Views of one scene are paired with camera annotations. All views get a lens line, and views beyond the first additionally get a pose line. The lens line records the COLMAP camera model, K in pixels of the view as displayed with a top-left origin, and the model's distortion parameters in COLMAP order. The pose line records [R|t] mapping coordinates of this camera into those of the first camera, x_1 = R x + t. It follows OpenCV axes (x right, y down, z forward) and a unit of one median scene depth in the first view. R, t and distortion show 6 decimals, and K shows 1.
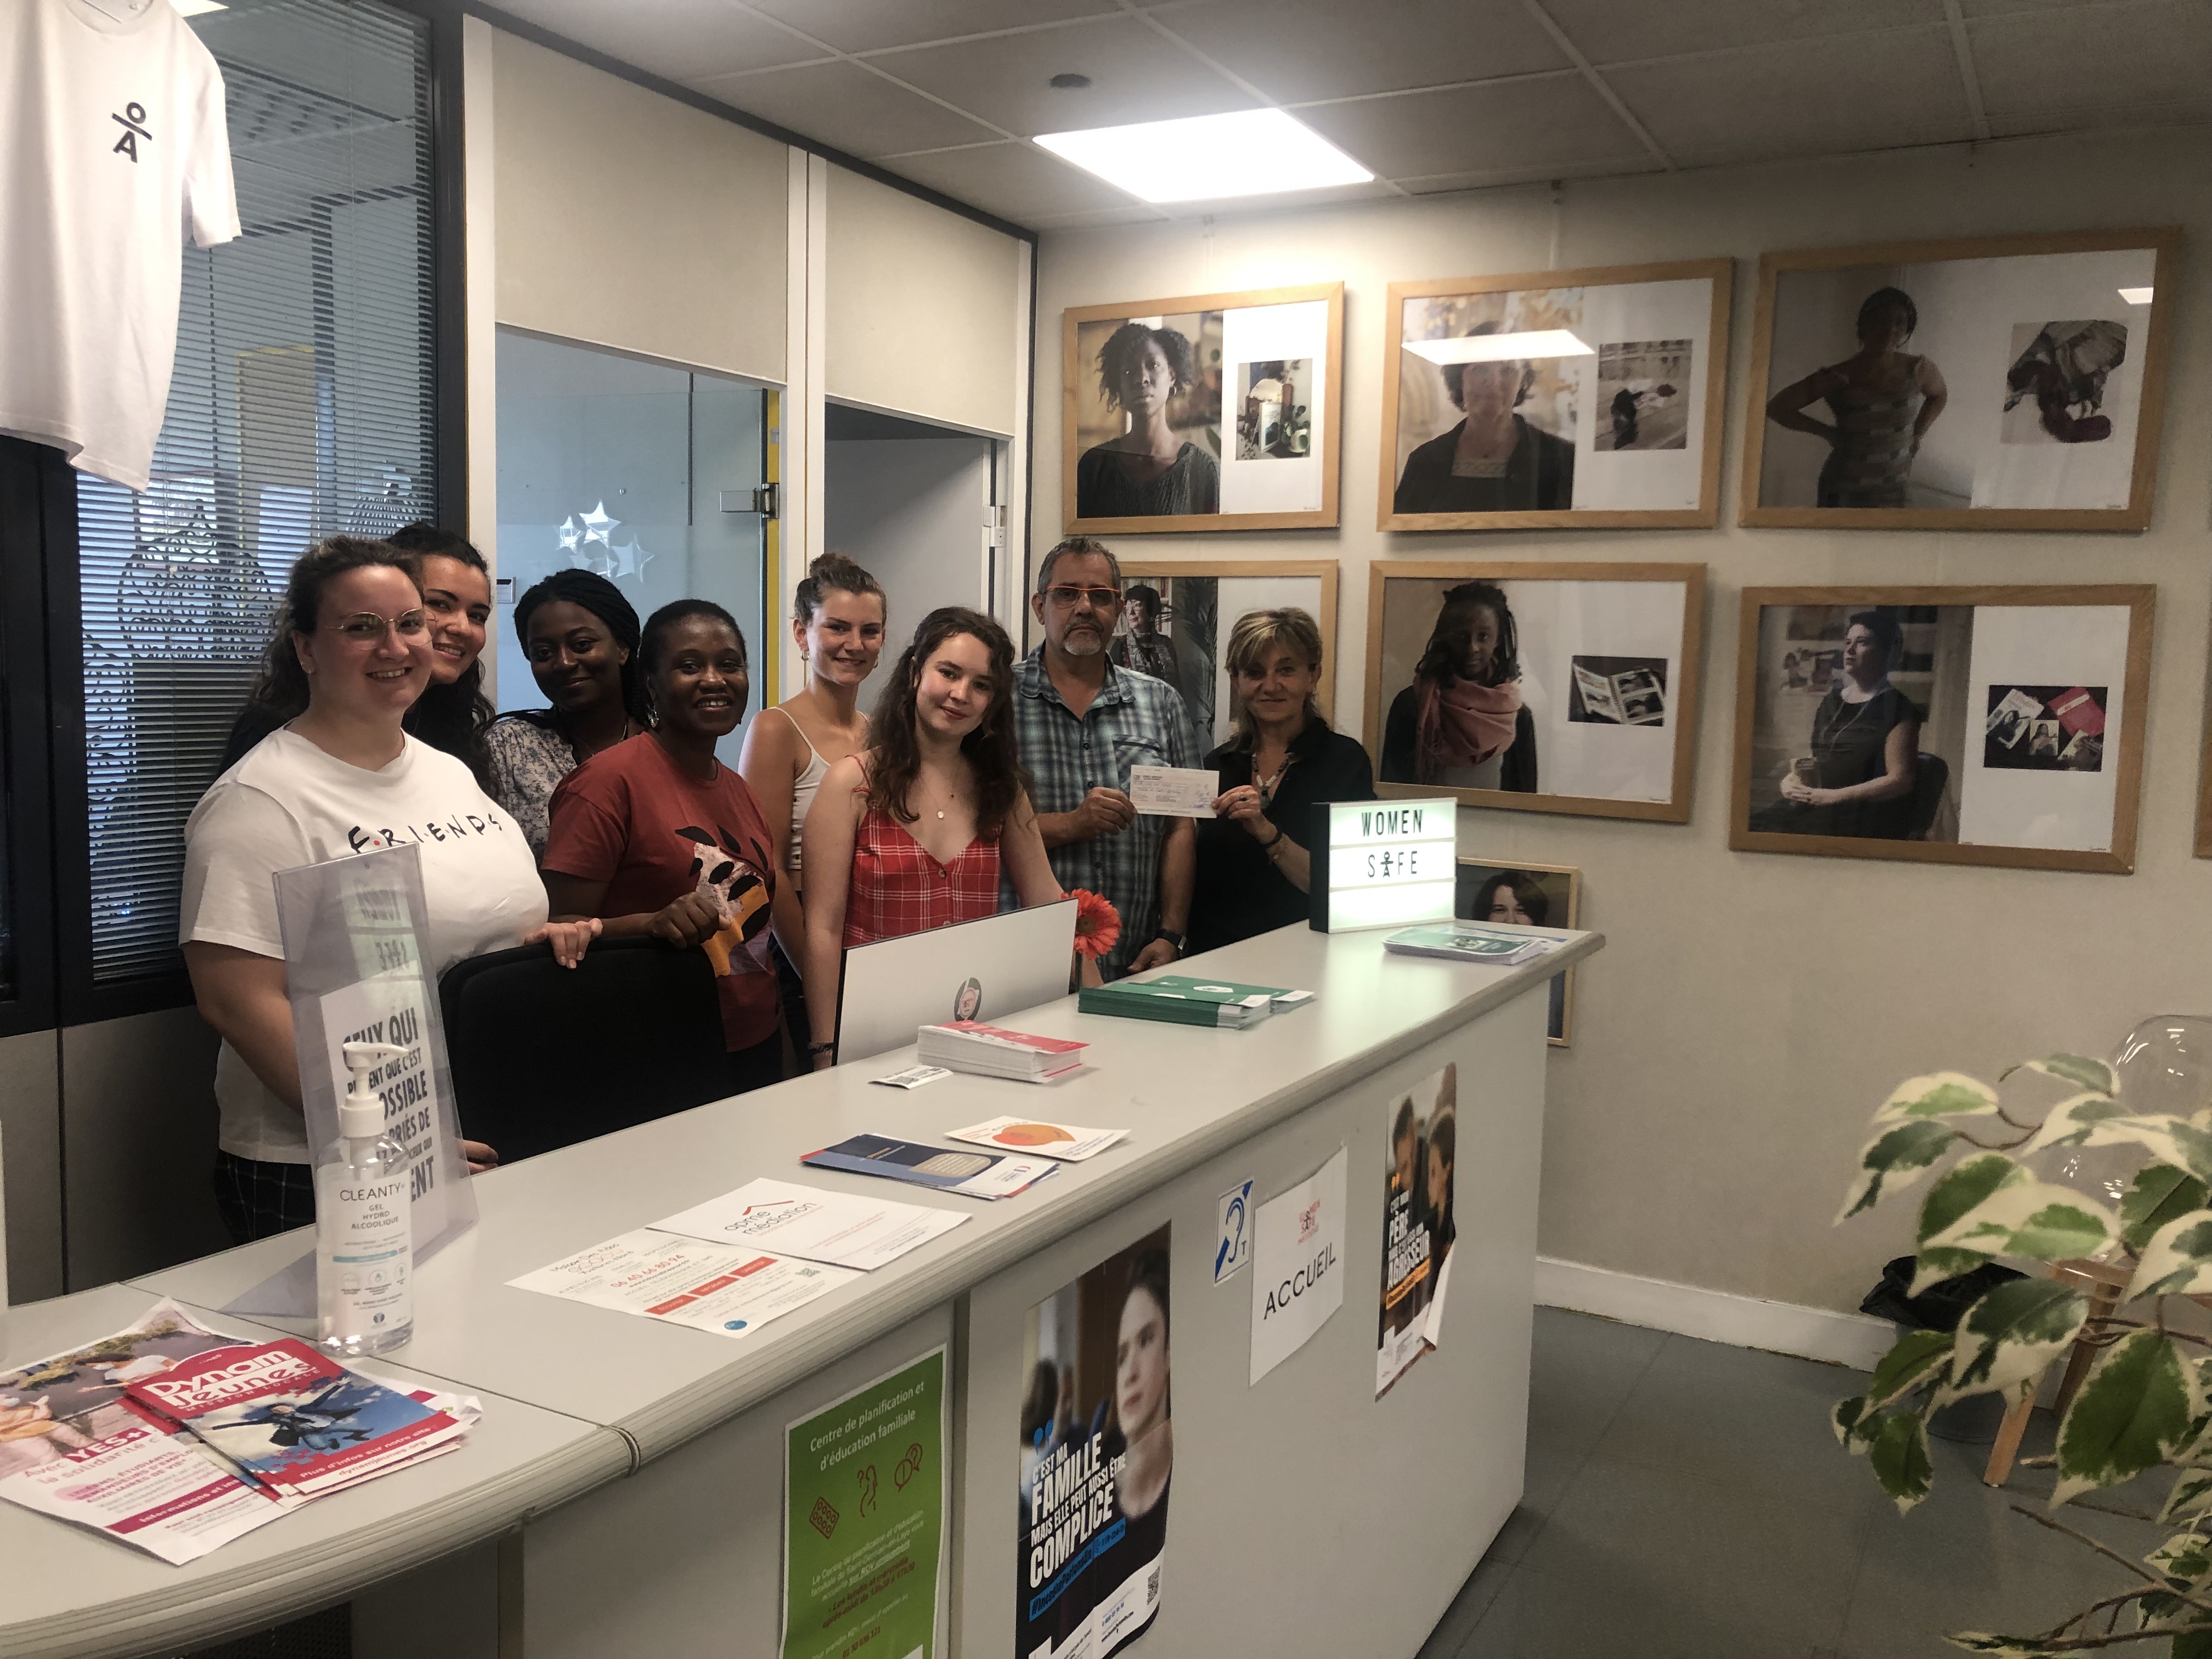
lens RADIAL K [[1837.0, 0, 1105.9], [0, 1837.0, 843.4], [0, 0, 1]] dist [0.045256, -0.048828]
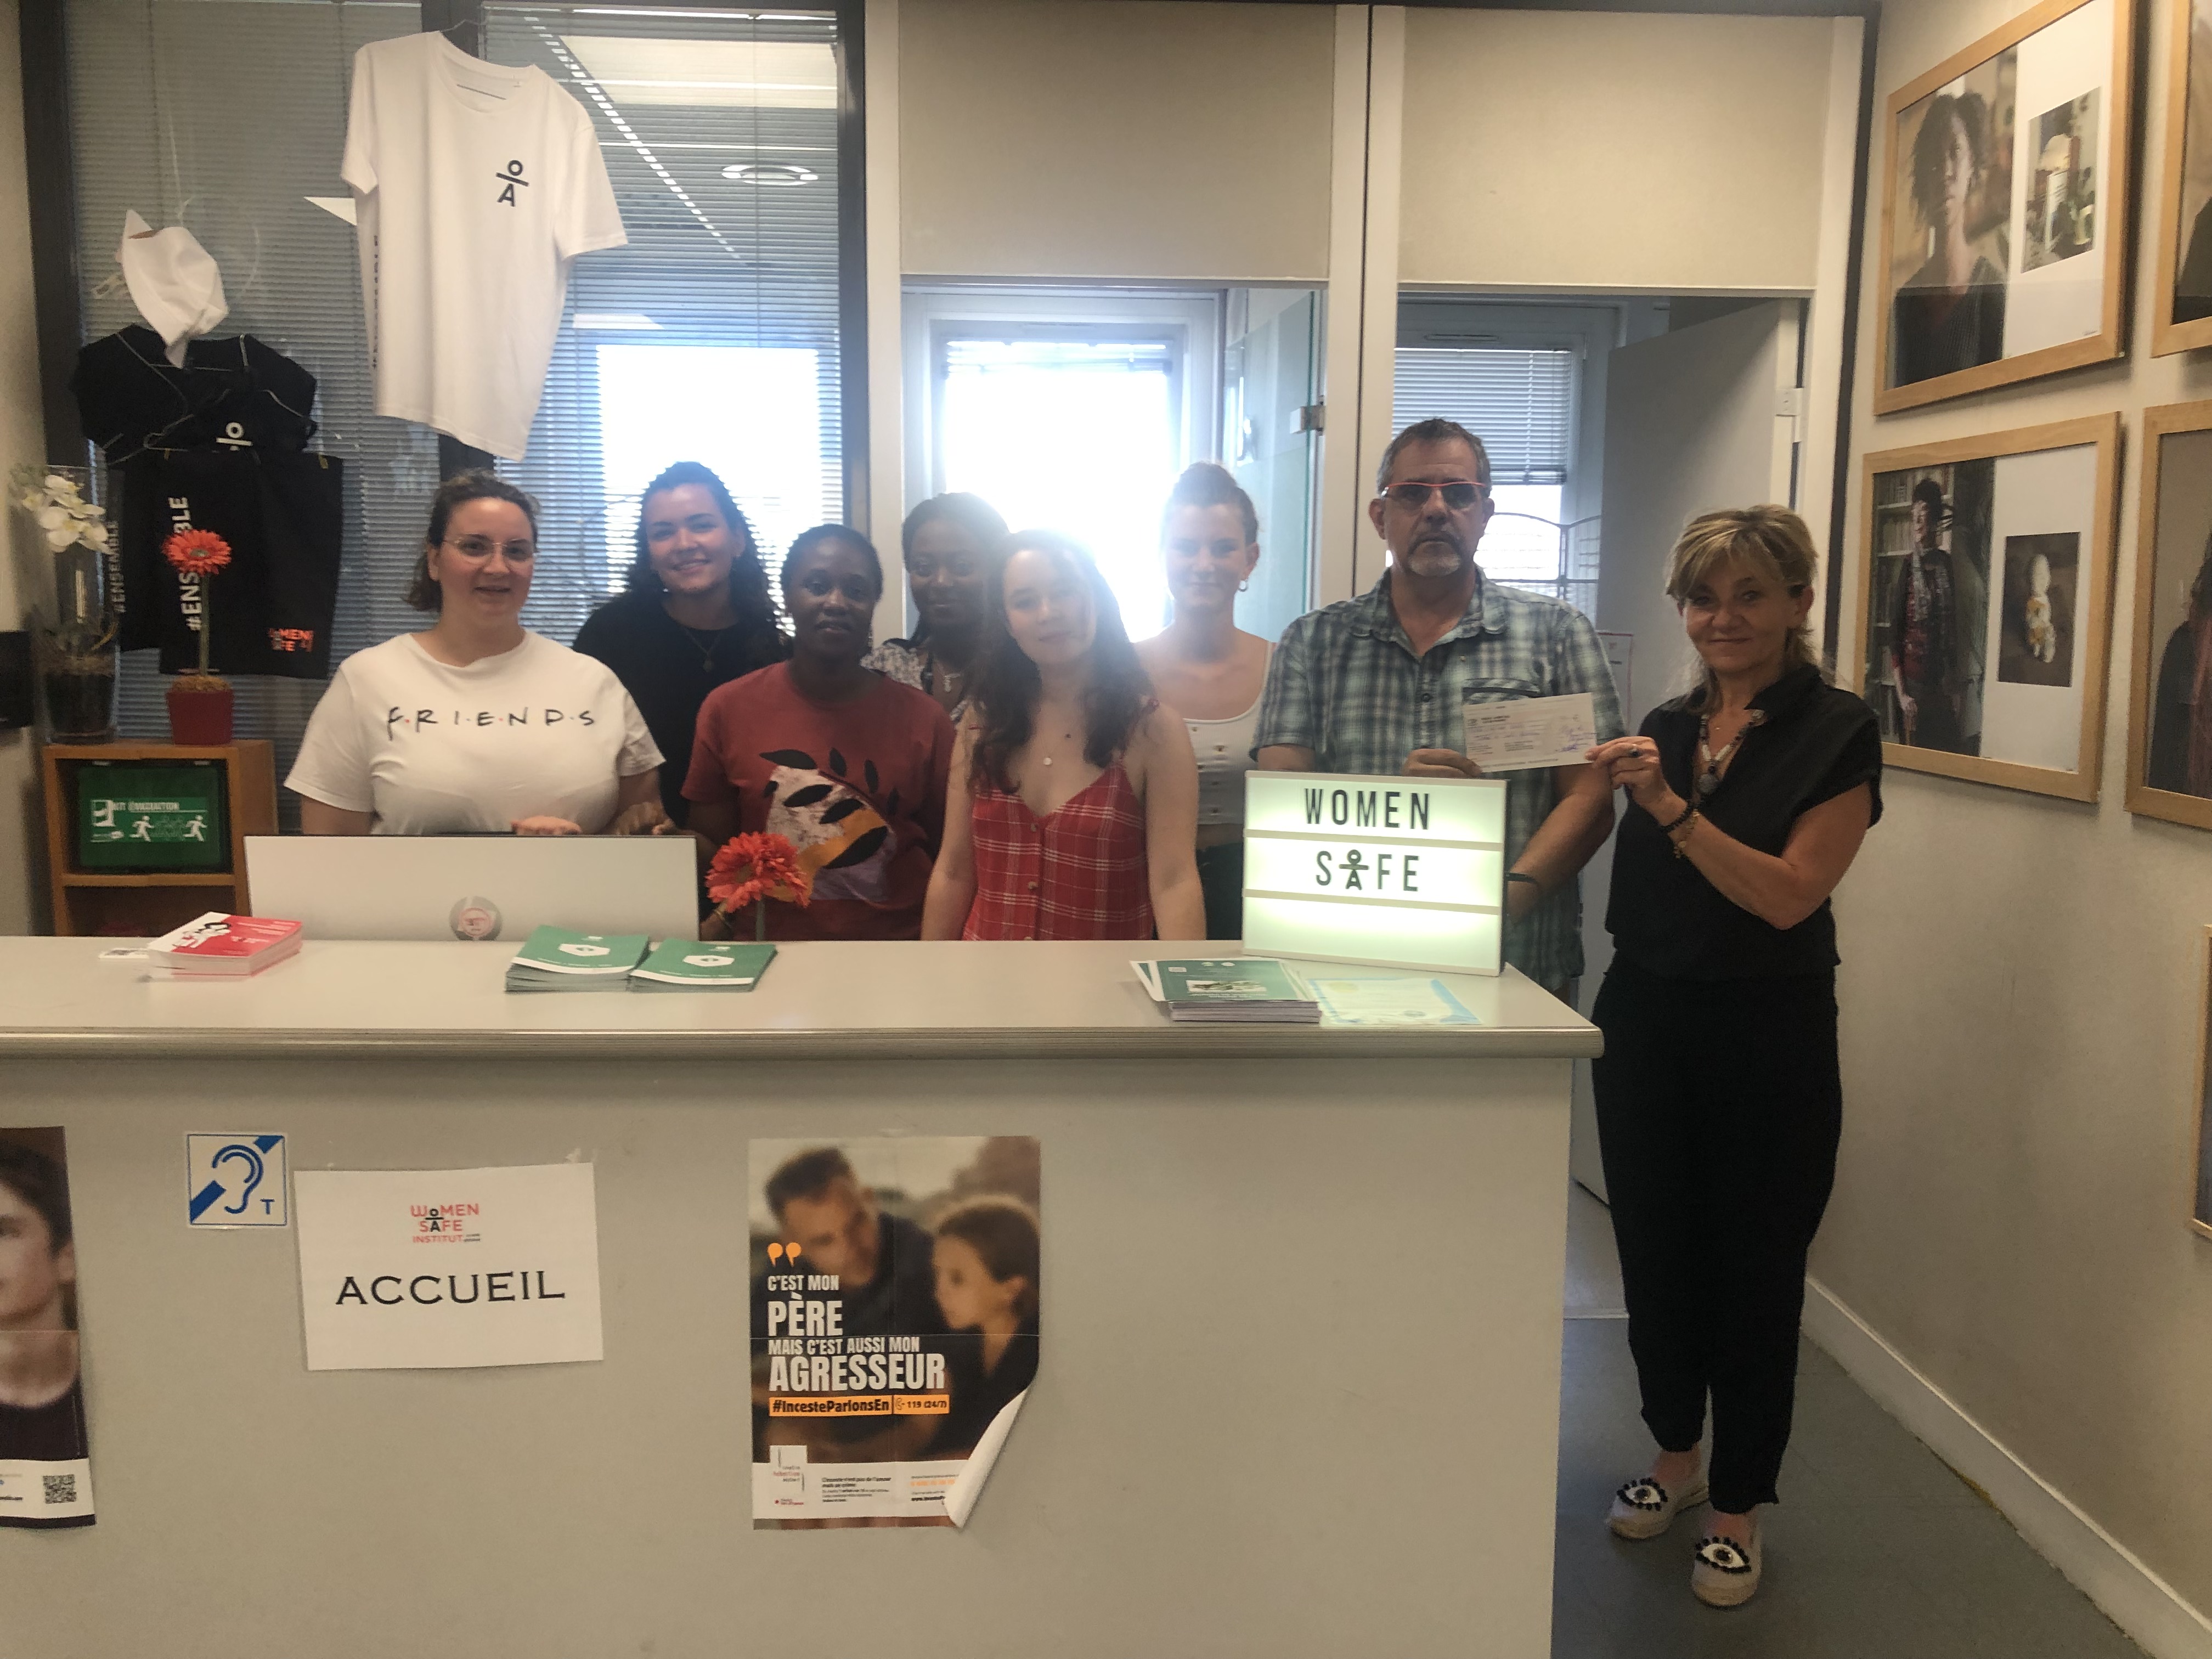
lens RADIAL K [[1837.0, 0, 1108.5], [0, 1837.0, 814.5], [0, 0, 1]] dist [0.045256, -0.048828]
pose [[0.508587, 0.086081, -0.856697, 0.586934], [-0.088587, 0.994941, 0.047381, -0.027815], [0.856441, 0.051795, 0.513639, 0.495348]]
